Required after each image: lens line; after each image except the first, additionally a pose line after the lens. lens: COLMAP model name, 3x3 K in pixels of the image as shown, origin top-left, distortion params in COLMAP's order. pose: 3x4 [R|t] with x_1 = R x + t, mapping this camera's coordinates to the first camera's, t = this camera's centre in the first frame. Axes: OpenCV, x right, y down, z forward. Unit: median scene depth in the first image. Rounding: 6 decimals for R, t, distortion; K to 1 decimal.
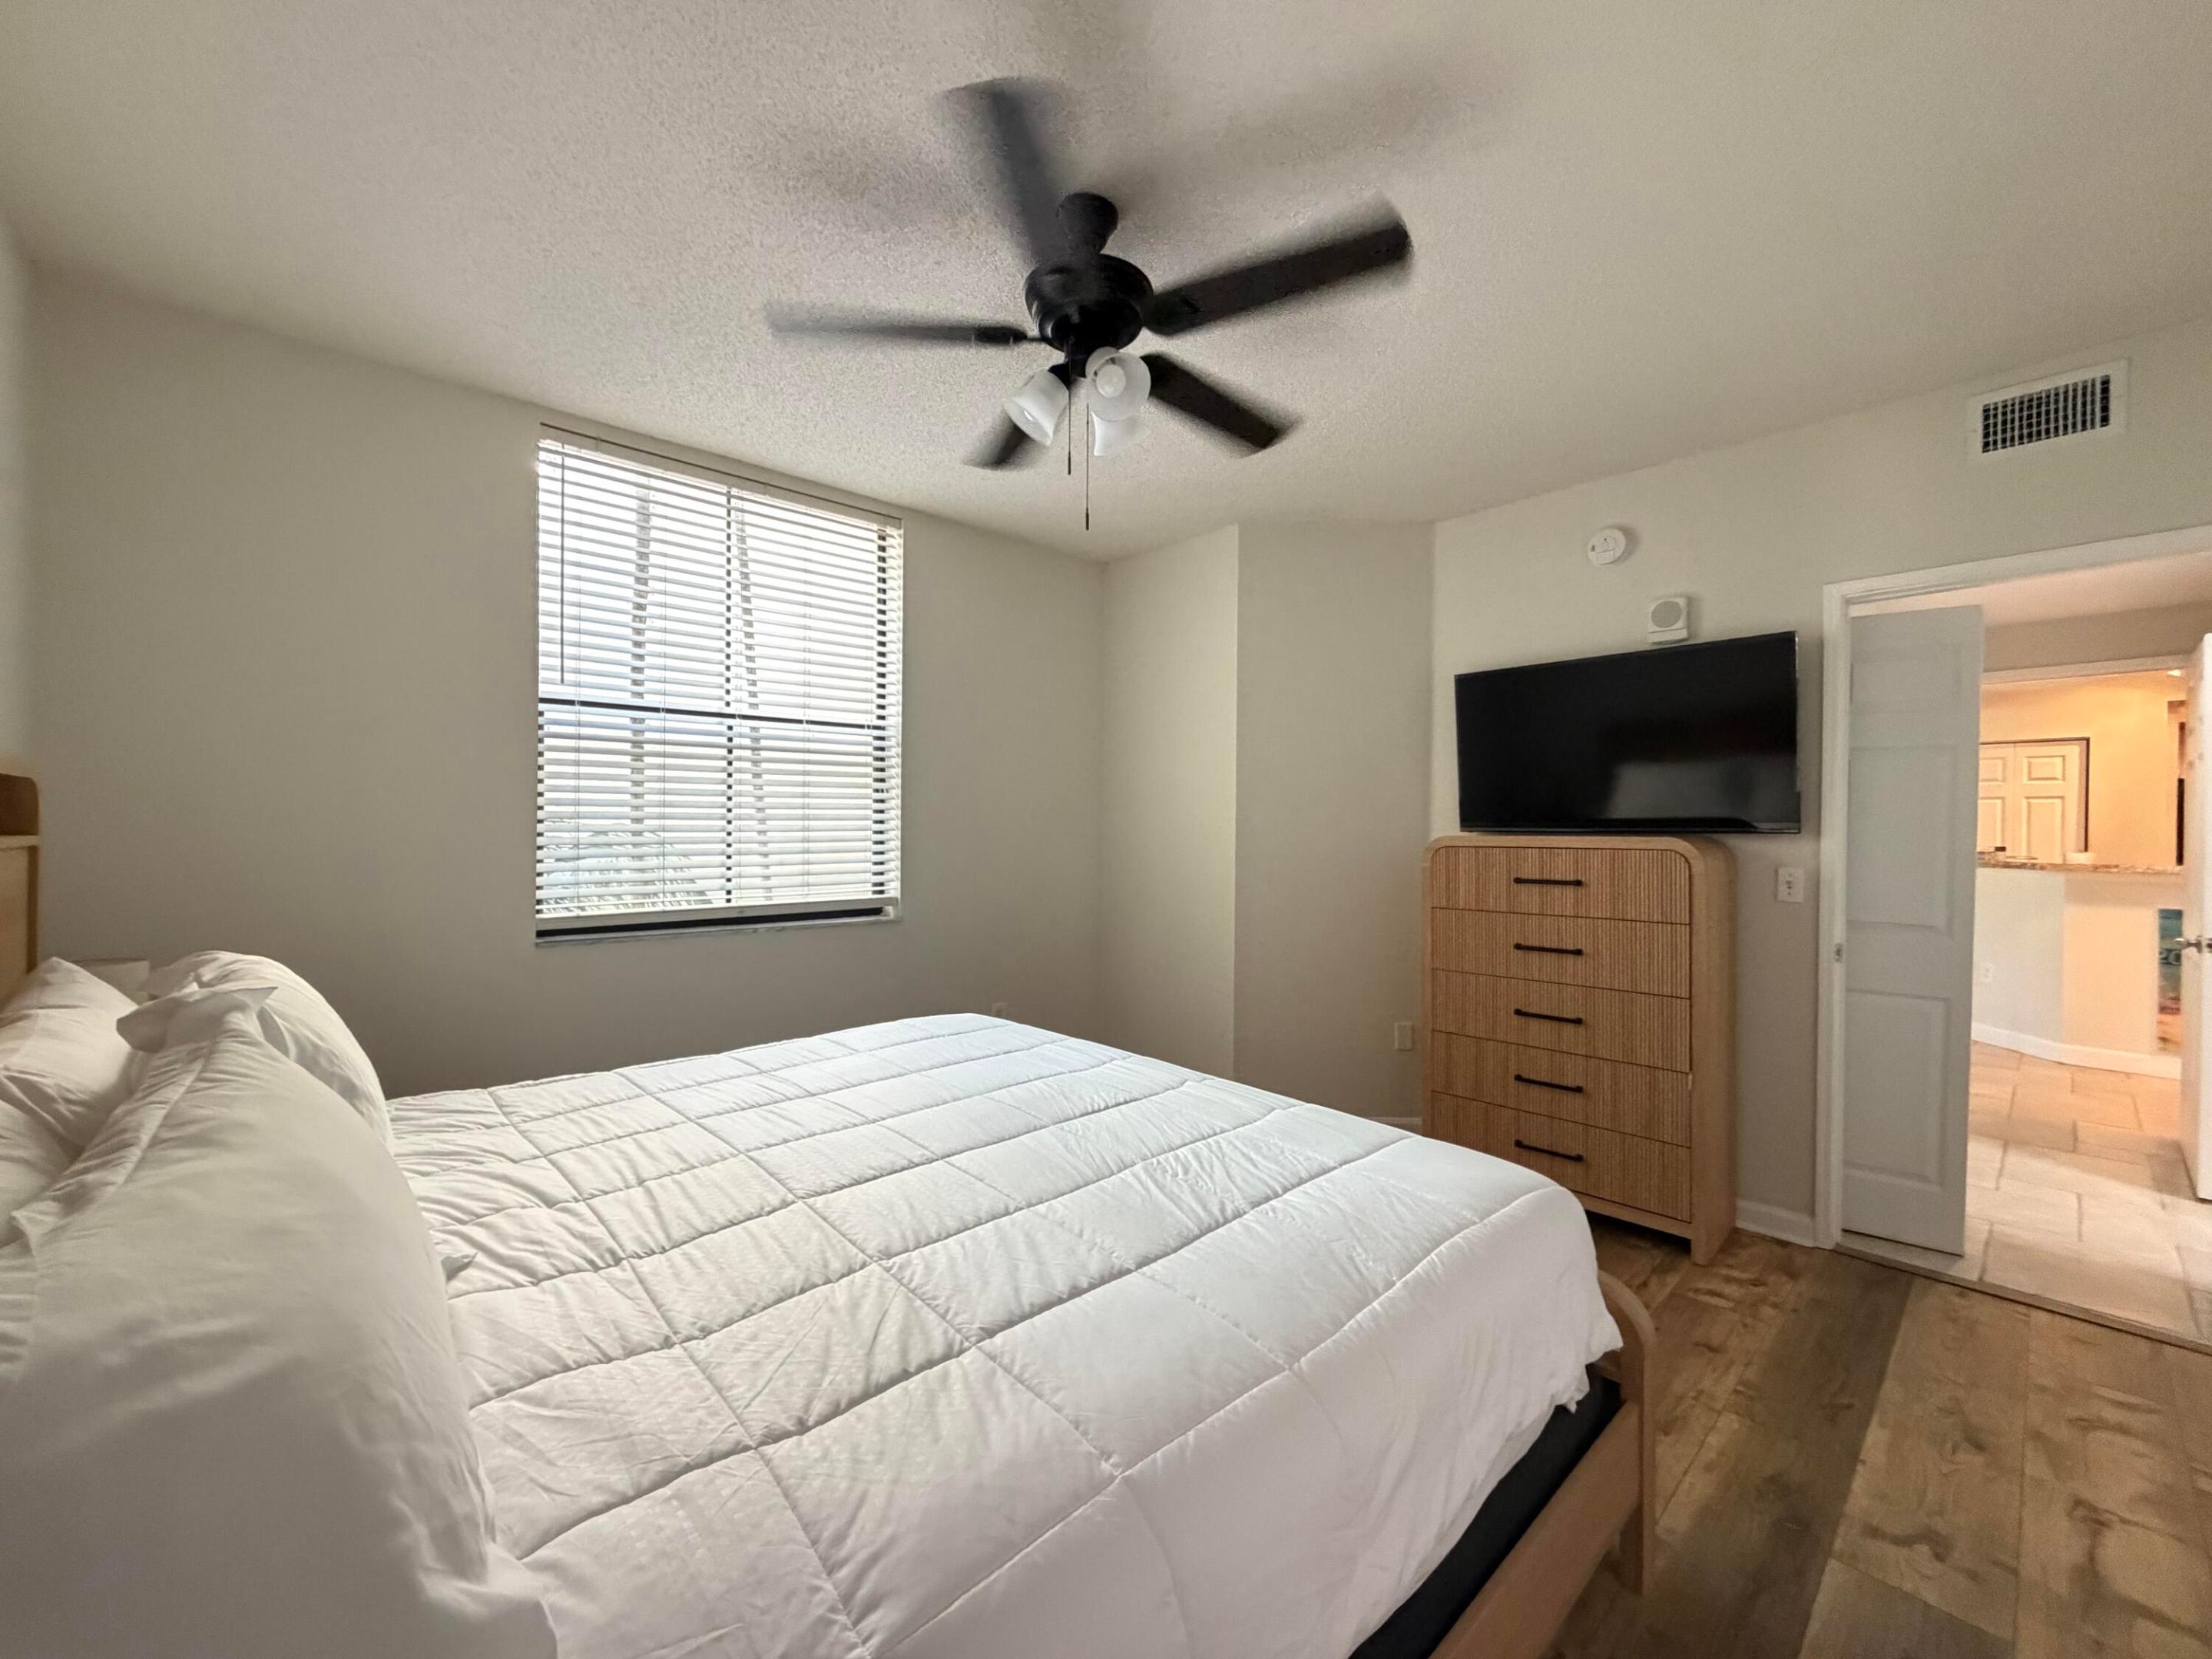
lens RADIAL K [[878.6, 0, 1101.7], [0, 878.6, 827.7], [0, 0, 1]] dist [-0.001573, -0.000510]
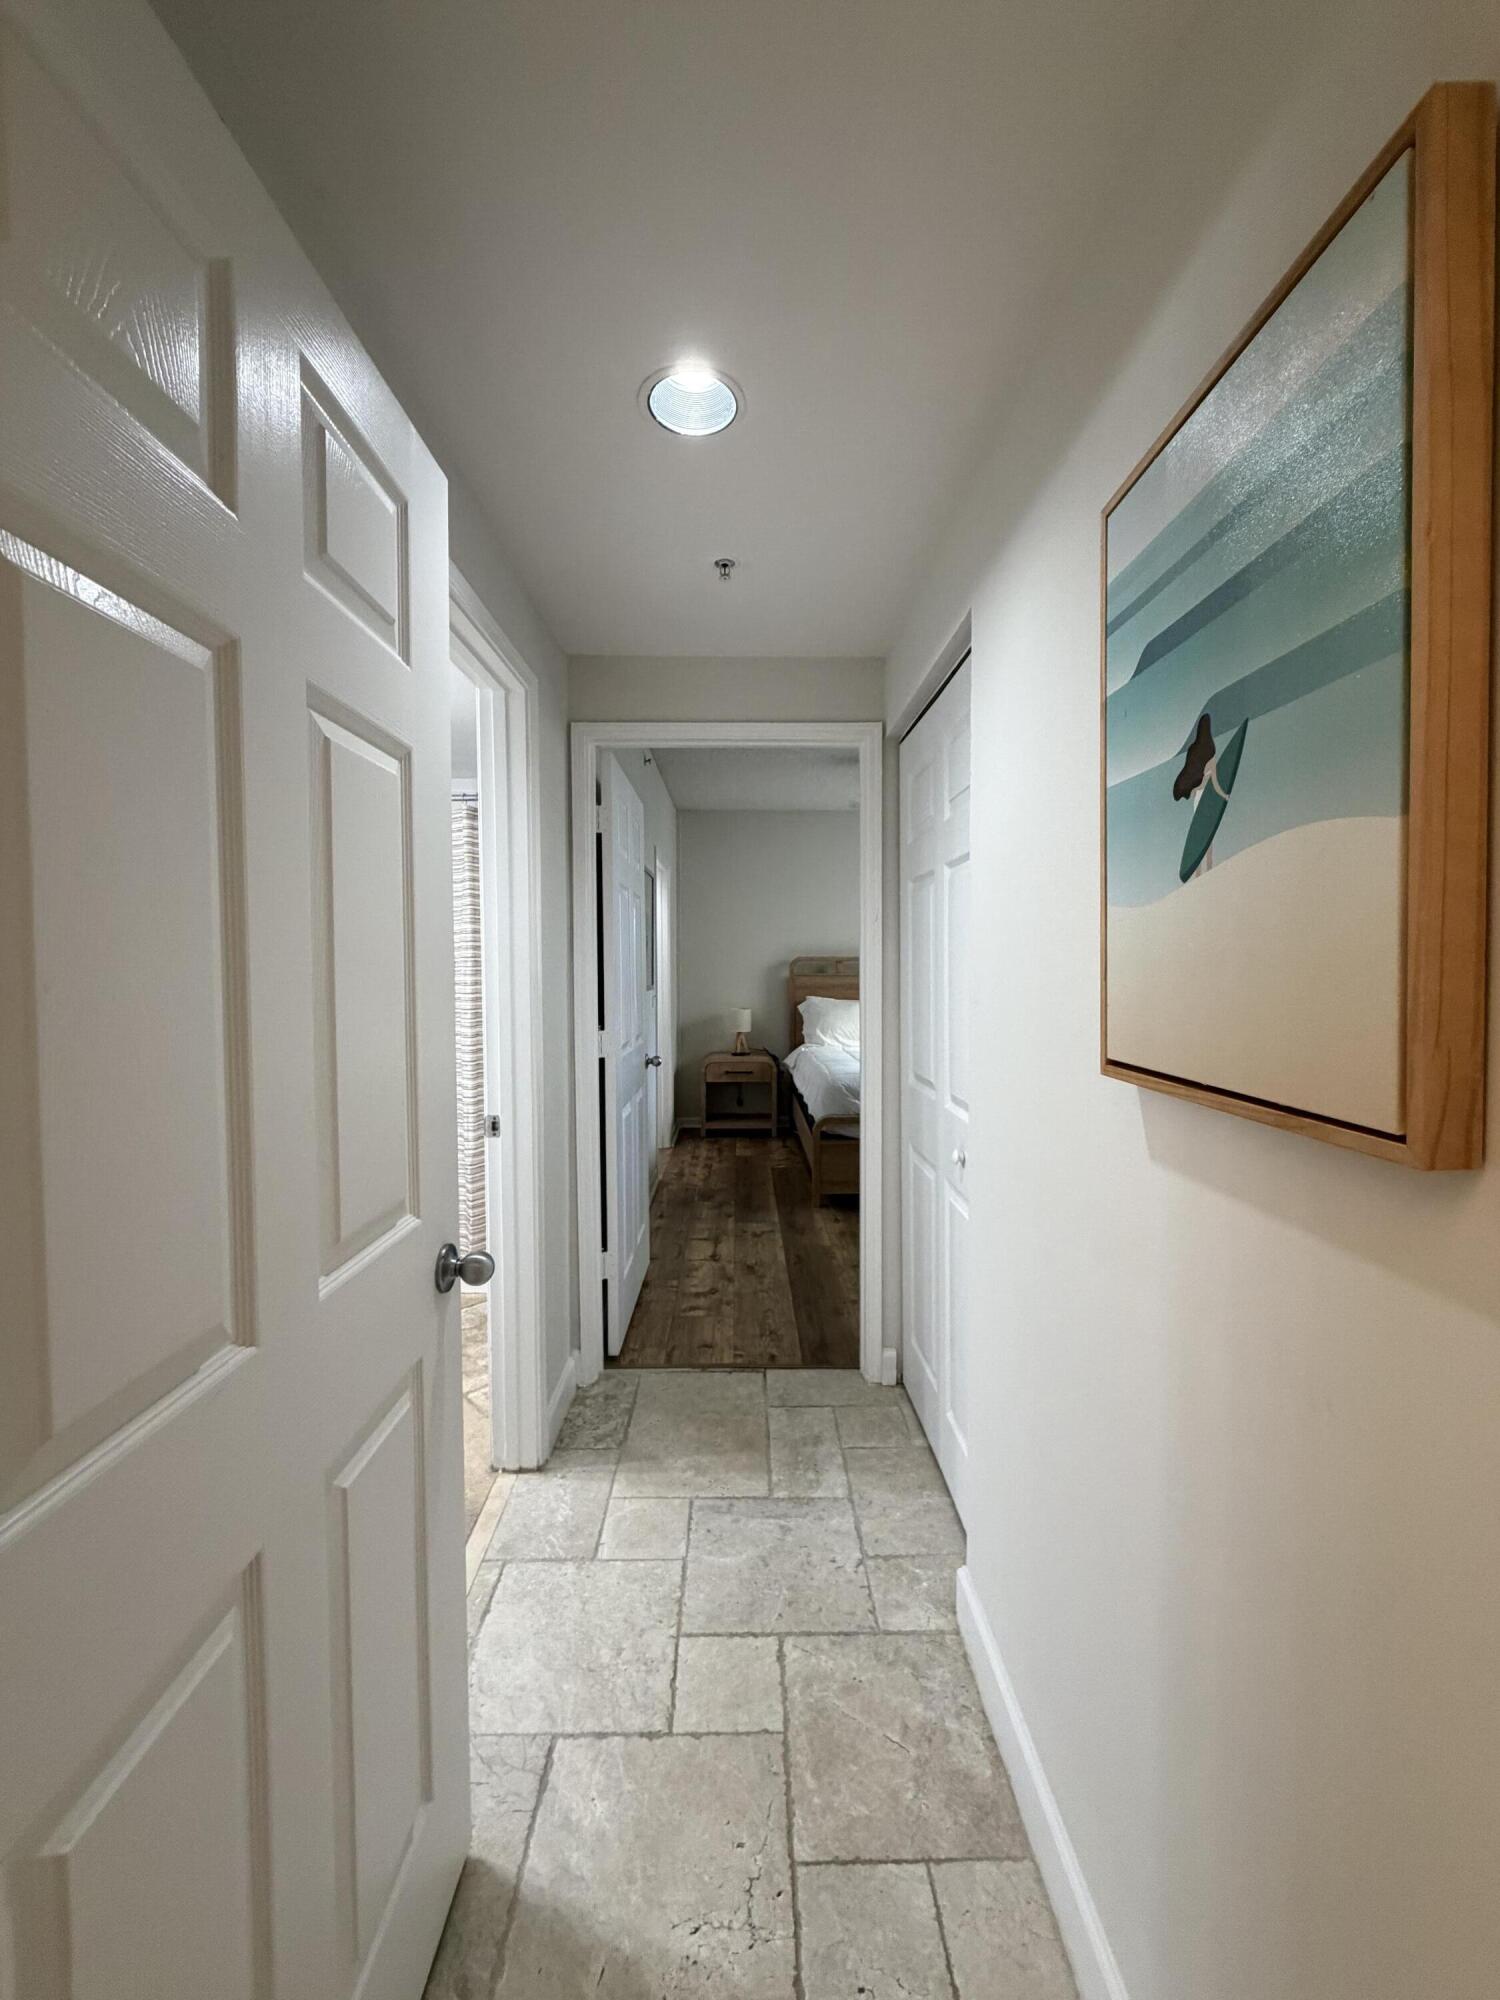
lens RADIAL K [[794.4, 0, 749.1], [0, 794.4, 995.2], [0, 0, 1]] dist [-0.001573, -0.000510]
pose [[-0.668363, 0.023326, -0.743470, 2.467226], [-0.002036, 0.999447, 0.033187, -0.007846], [0.743833, 0.023695, -0.667945, 2.317412]]
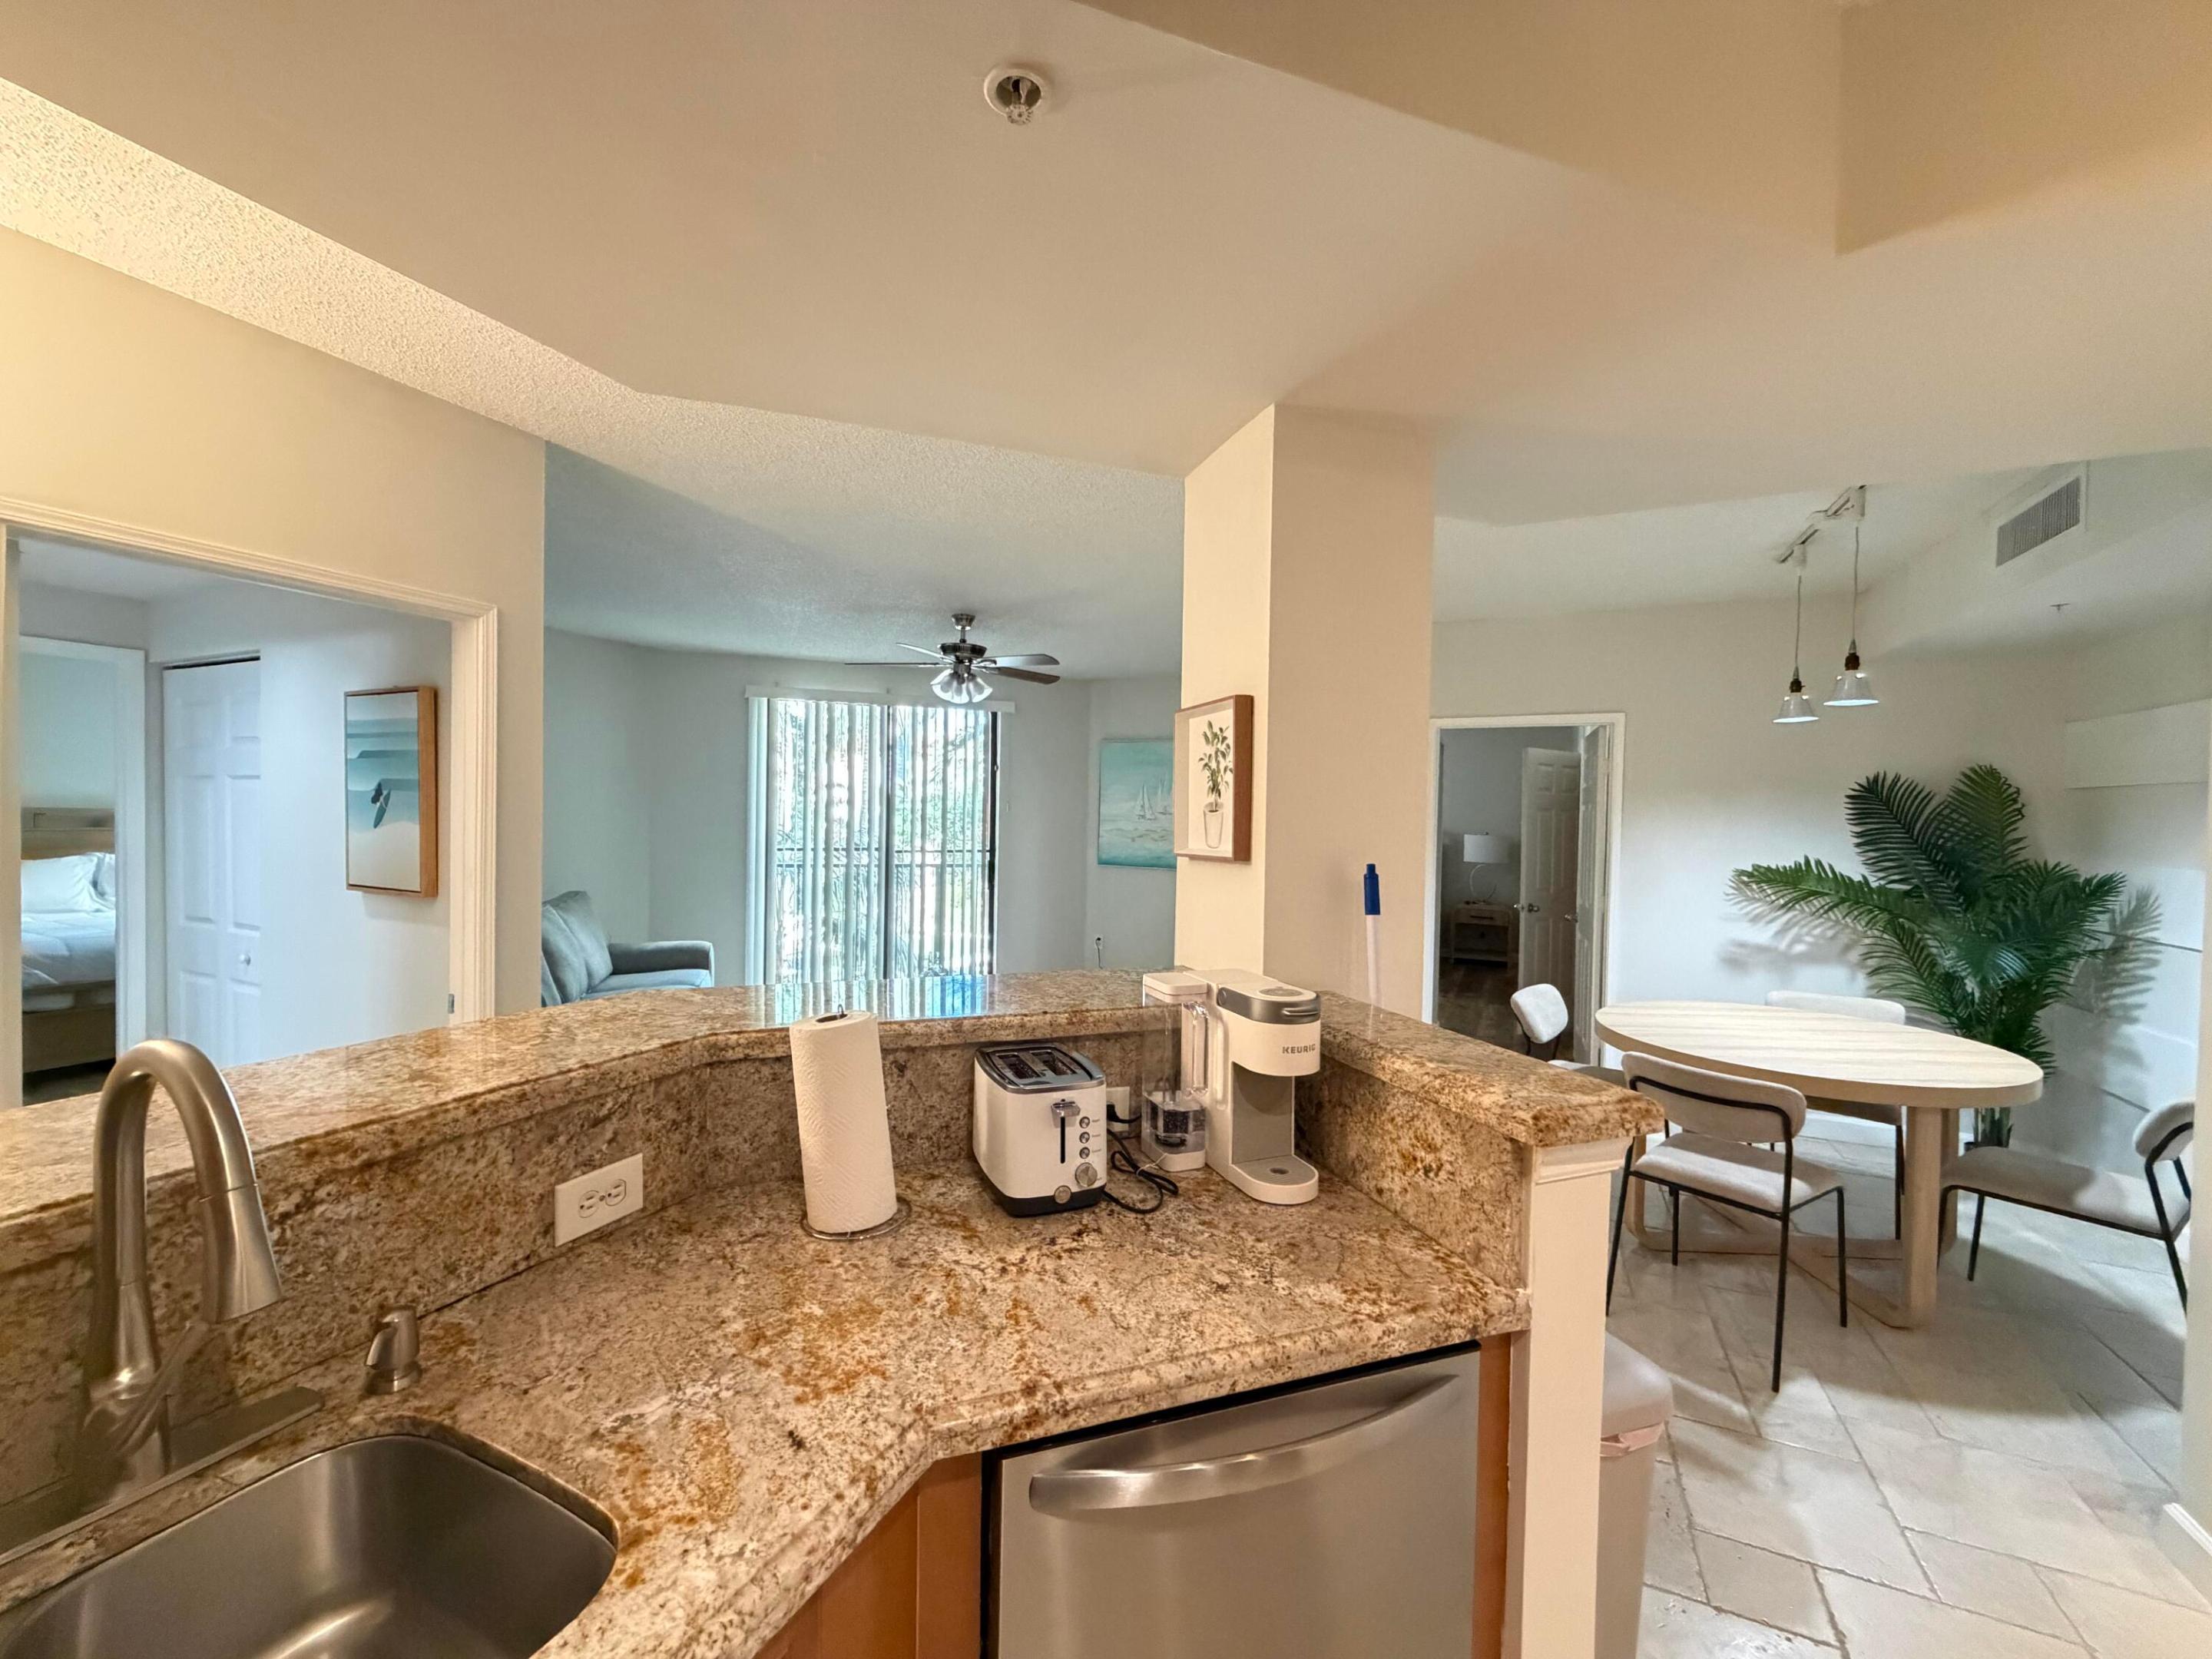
lens RADIAL K [[878.6, 0, 1105.0], [0, 878.6, 831.9], [0, 0, 1]] dist [-0.001573, -0.000510]
pose [[0.381403, 0.020258, -0.924187, 3.746611], [-0.020569, 0.999698, 0.013424, -0.083802], [0.924180, 0.013890, 0.381704, 2.746908]]
